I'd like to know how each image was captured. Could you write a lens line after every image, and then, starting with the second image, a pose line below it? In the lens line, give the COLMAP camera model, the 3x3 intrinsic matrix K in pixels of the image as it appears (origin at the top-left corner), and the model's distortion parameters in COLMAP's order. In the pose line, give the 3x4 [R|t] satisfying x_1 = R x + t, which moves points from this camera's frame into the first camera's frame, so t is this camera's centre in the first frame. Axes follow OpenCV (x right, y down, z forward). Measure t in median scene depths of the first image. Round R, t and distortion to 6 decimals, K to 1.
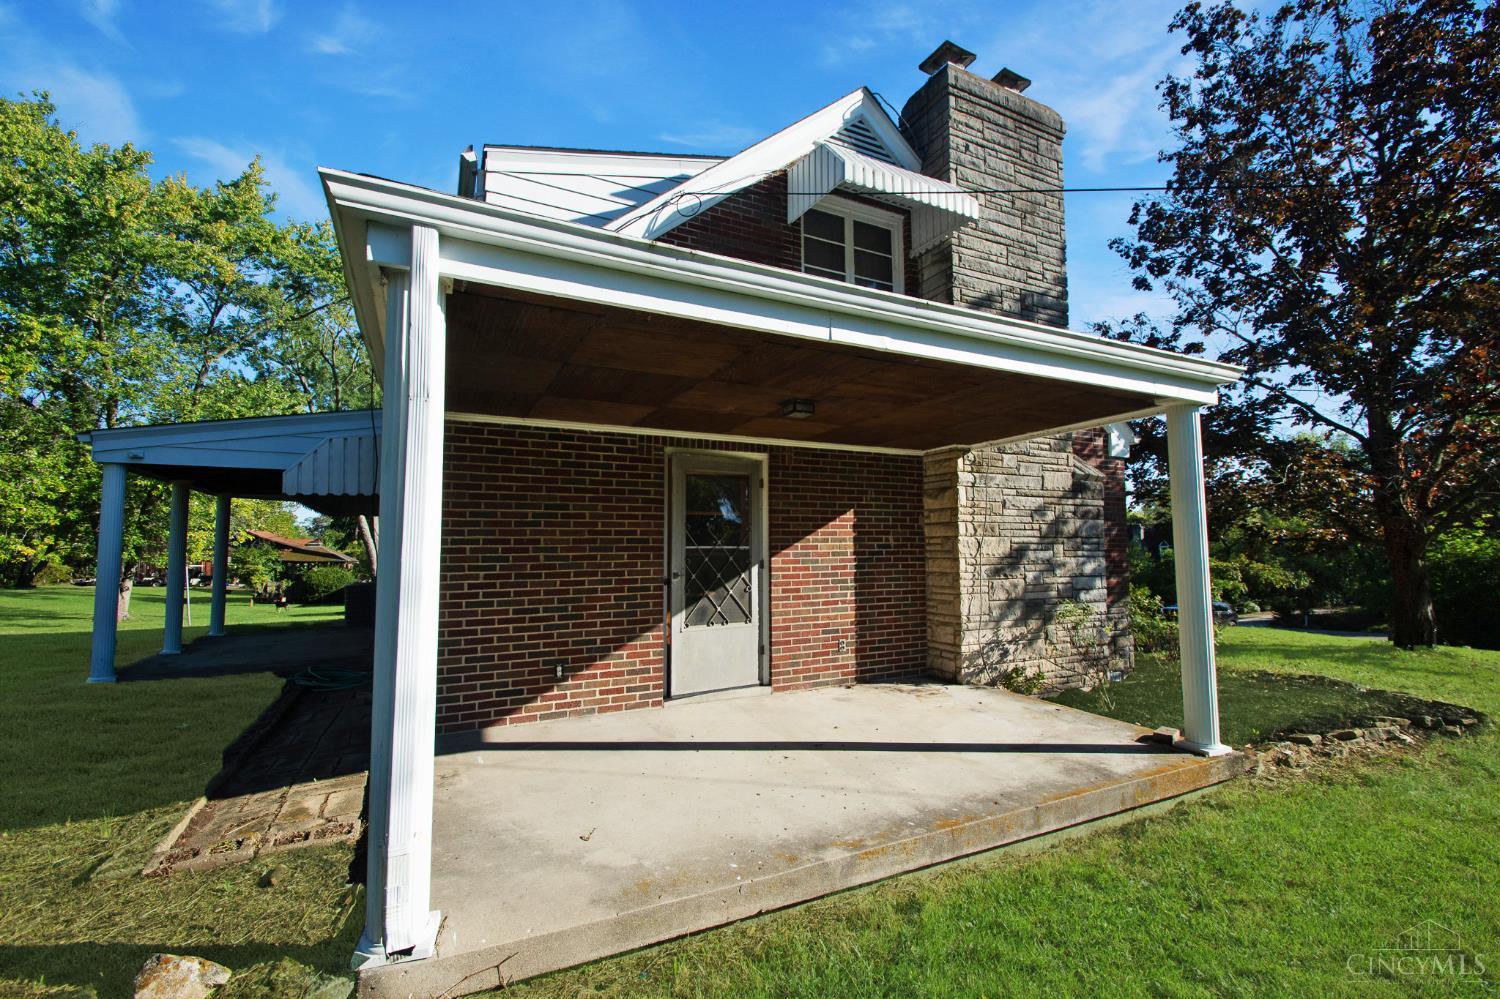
lens RADIAL K [[661.4, 0, 758.0], [0, 661.4, 509.7], [0, 0, 1]] dist [0.001188, -0.000028]
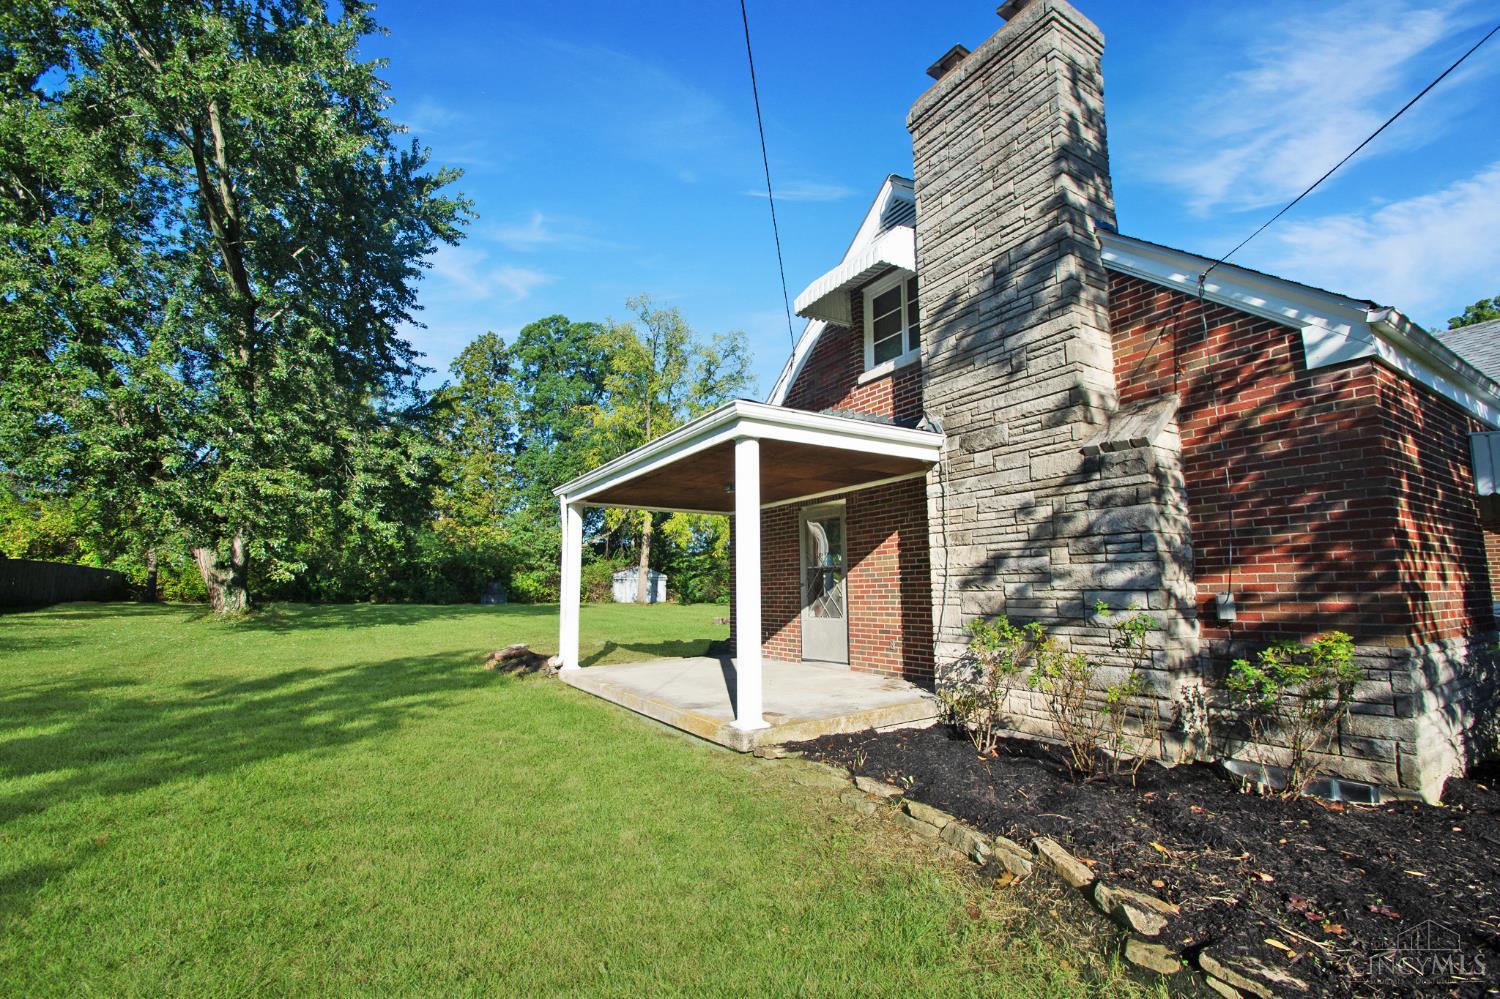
lens RADIAL K [[661.4, 0, 758.0], [0, 661.4, 509.7], [0, 0, 1]] dist [0.001188, -0.000028]
pose [[0.090810, -0.116518, -0.989028, 1.246724], [0.072825, 0.991250, -0.110093, 0.071438], [0.993202, -0.062028, 0.098501, 0.611969]]
